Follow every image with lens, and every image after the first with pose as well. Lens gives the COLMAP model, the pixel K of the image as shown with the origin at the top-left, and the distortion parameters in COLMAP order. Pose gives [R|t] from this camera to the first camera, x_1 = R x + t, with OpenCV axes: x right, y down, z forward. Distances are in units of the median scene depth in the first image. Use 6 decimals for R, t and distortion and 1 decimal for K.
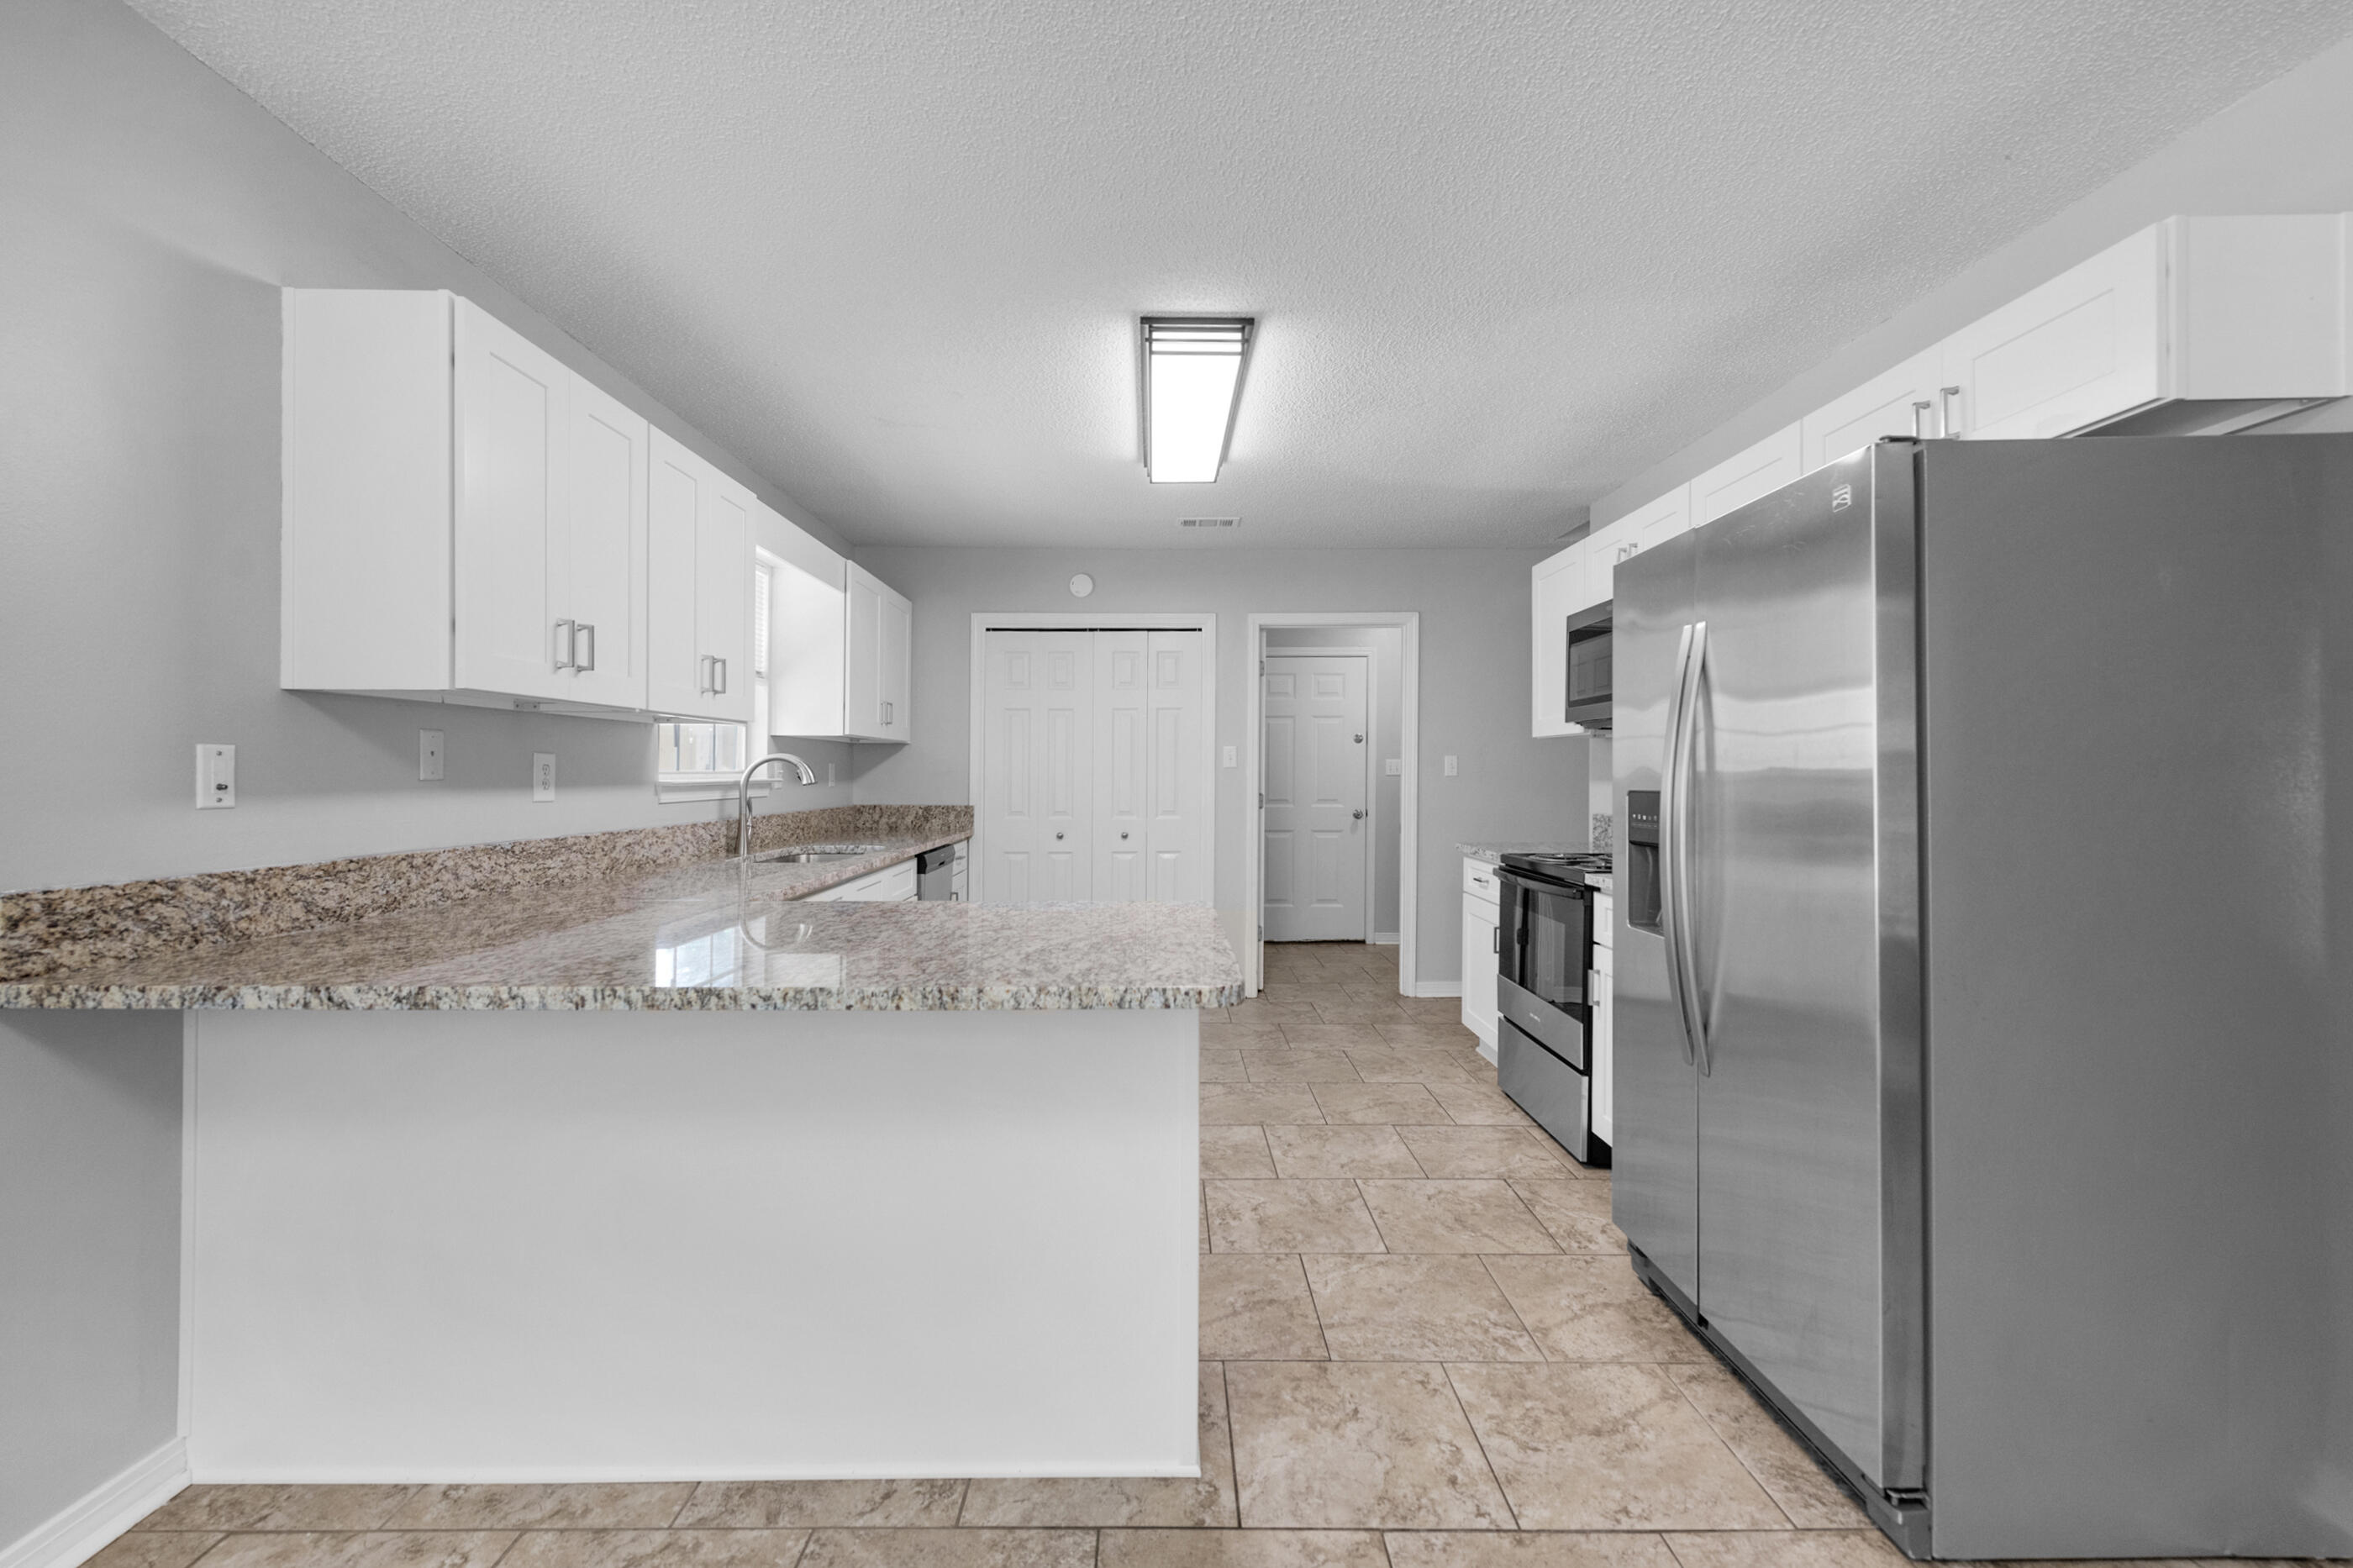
lens RADIAL K [[968.4, 0, 1182.8], [0, 968.4, 776.6], [0, 0, 1]] dist [0.012145, -0.005876]
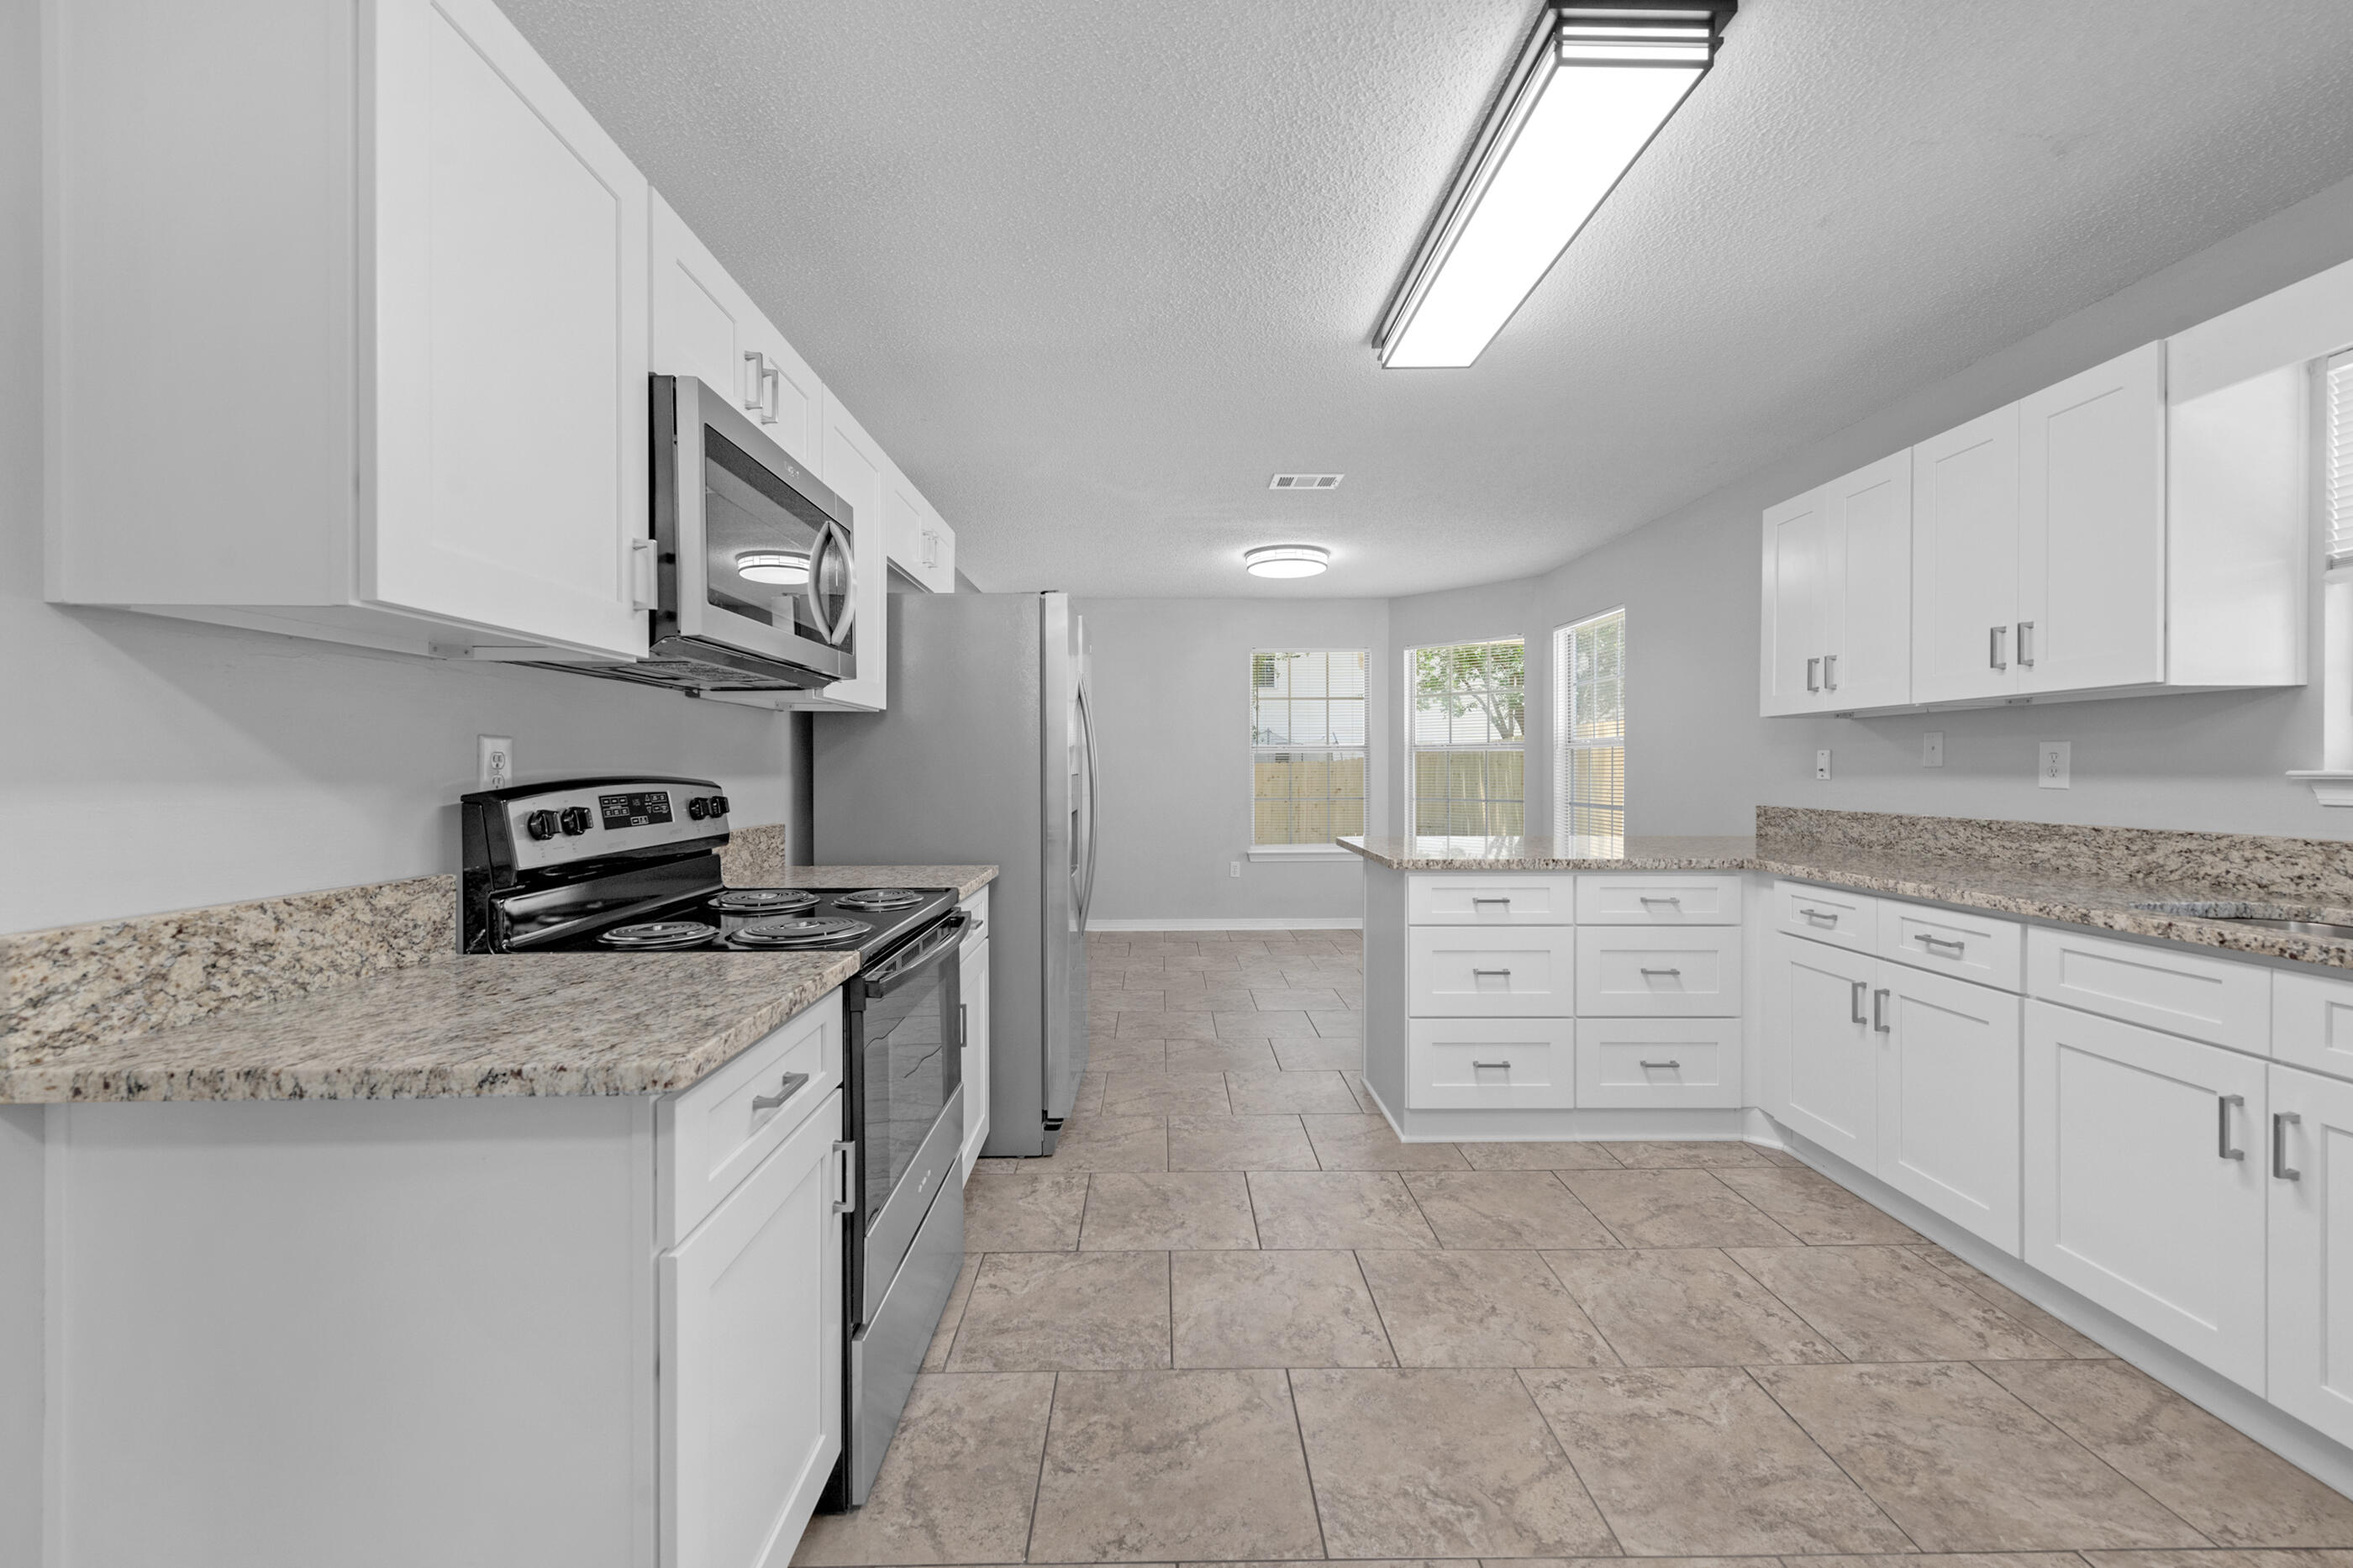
lens RADIAL K [[956.9, 0, 1186.0], [0, 956.9, 779.0], [0, 0, 1]] dist [0.022417, -0.007484]
pose [[-0.999938, -0.007240, -0.008422, 0.352007], [-0.007362, 0.999868, 0.014515, 0.008537], [0.008316, 0.014576, -0.999859, 2.547276]]
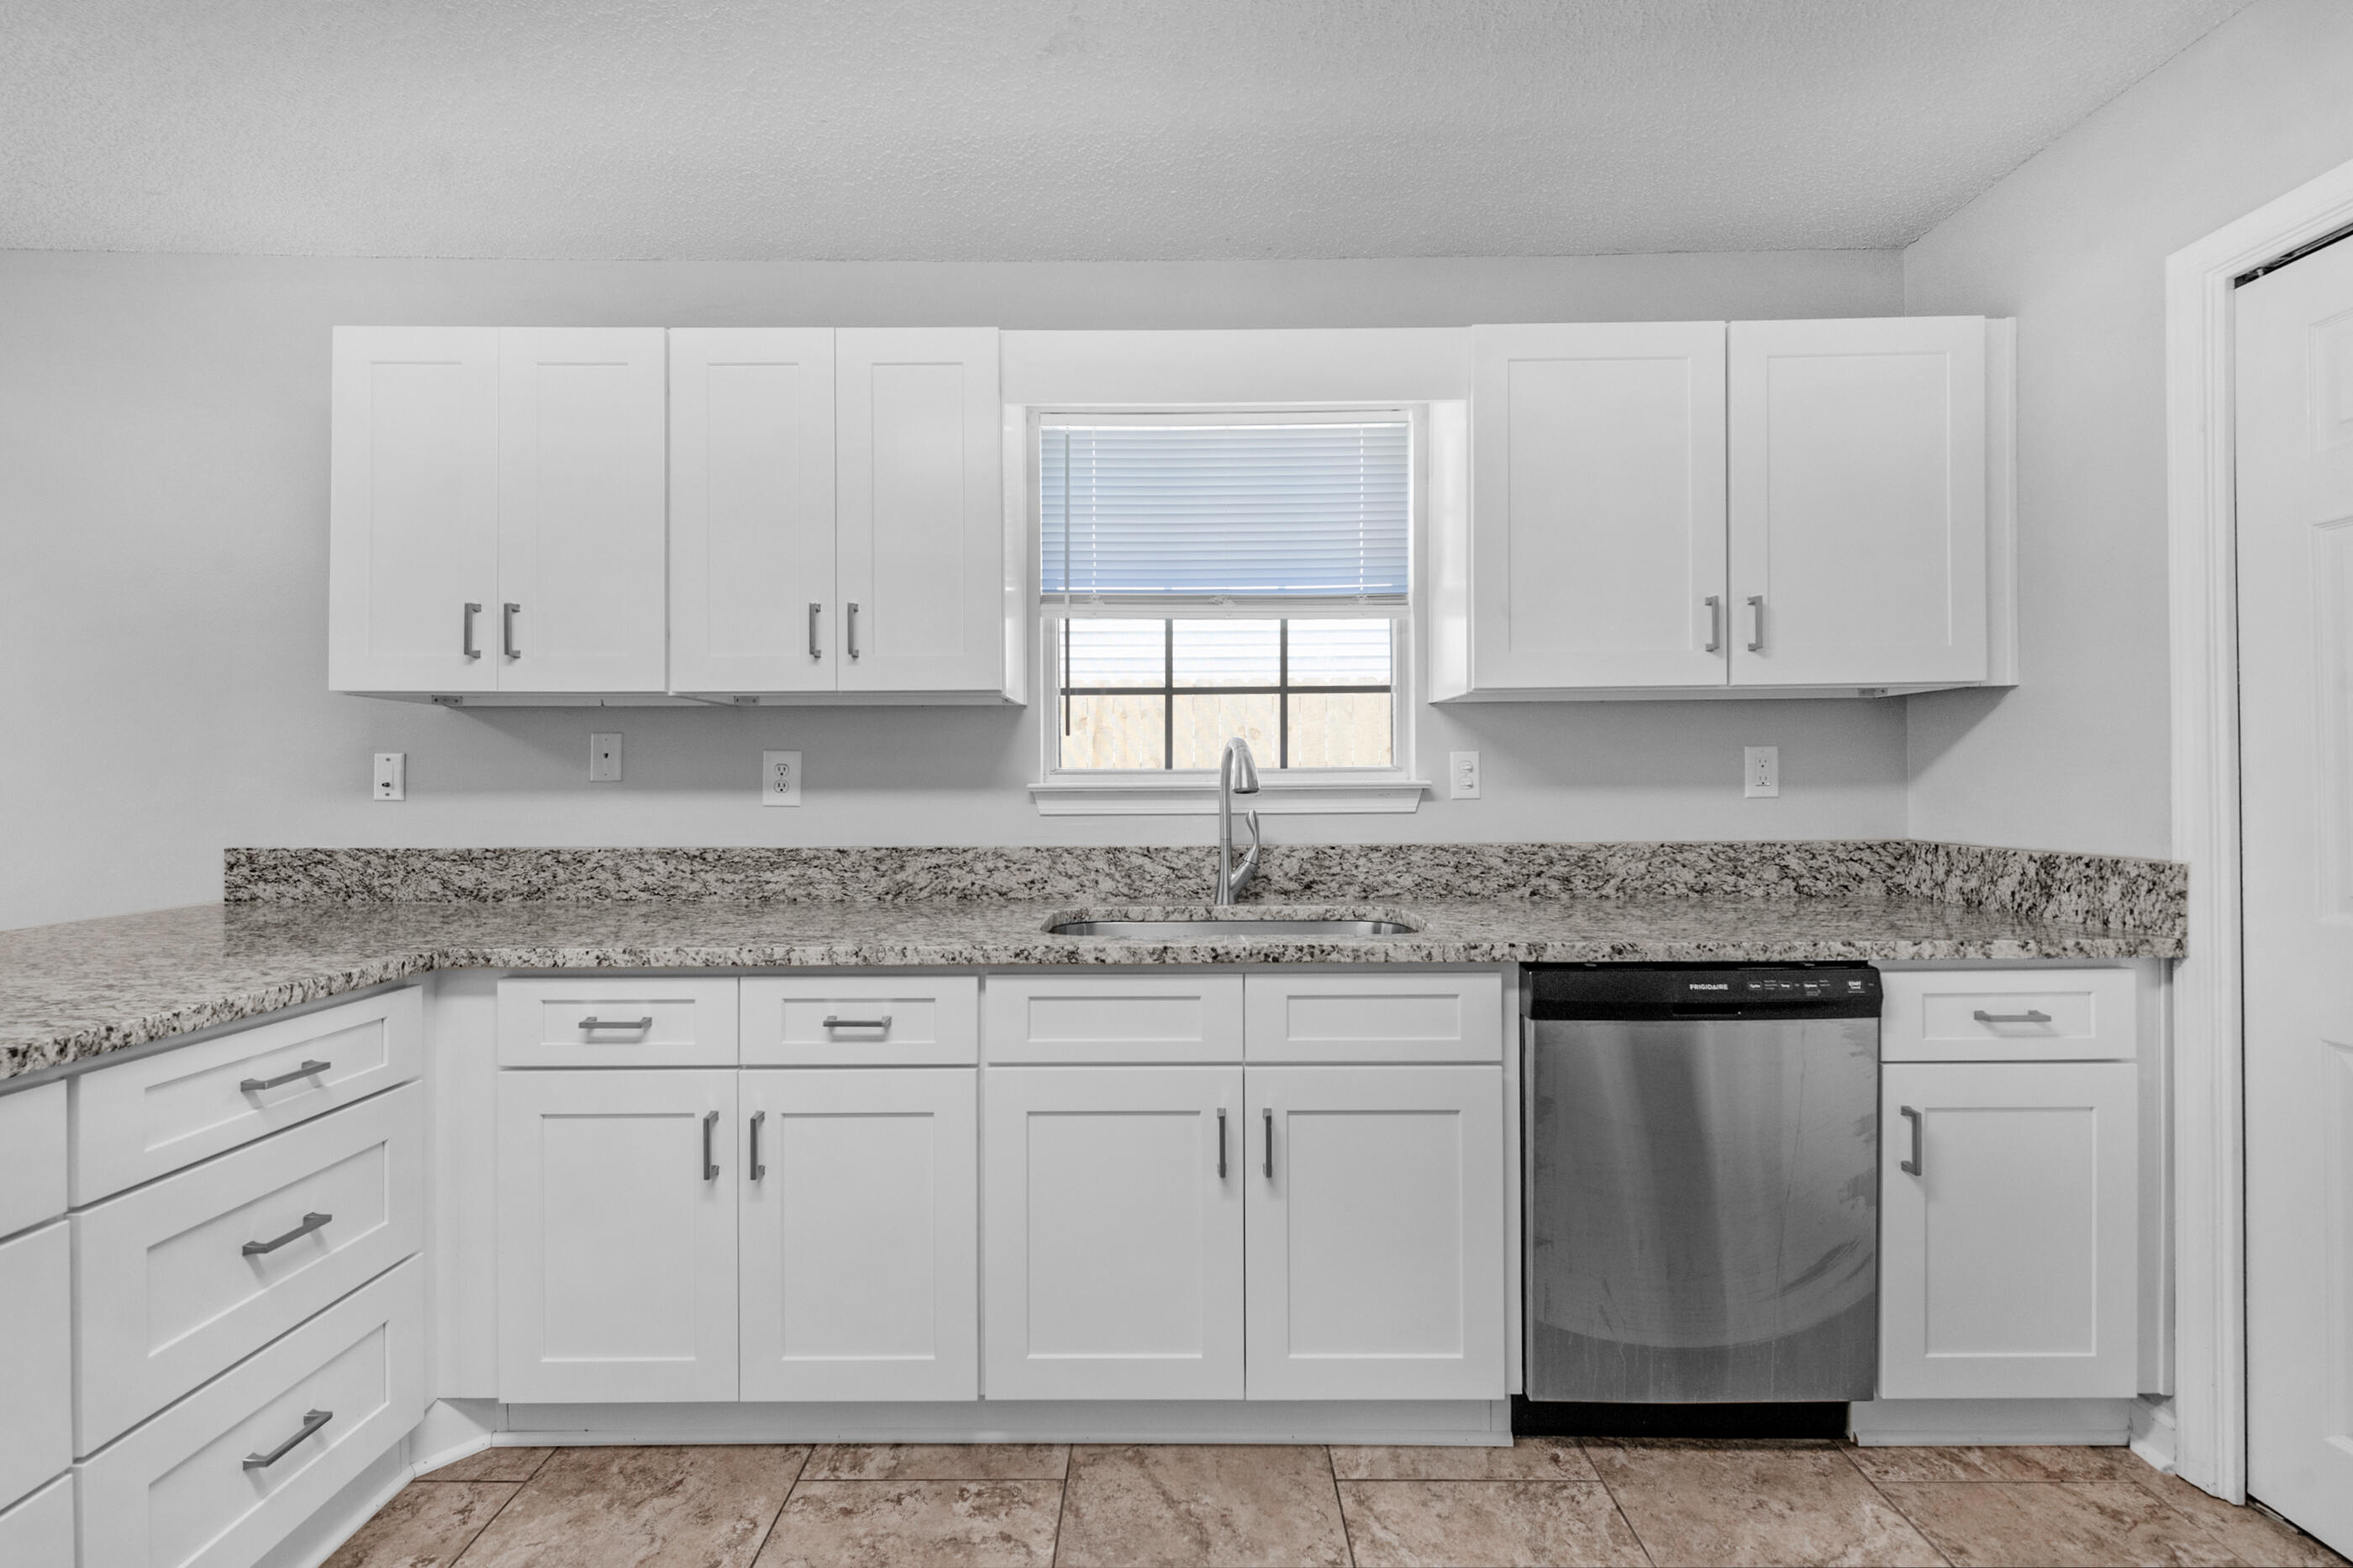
lens RADIAL K [[983.0, 0, 1176.5], [0, 983.0, 784.0], [0, 0, 1]] dist [0.026538, -0.013951]
pose [[-0.018457, -0.004489, -0.999820, 0.290649], [-0.002092, 0.999988, -0.004451, 0.010956], [0.999827, 0.002009, -0.018467, 1.725559]]
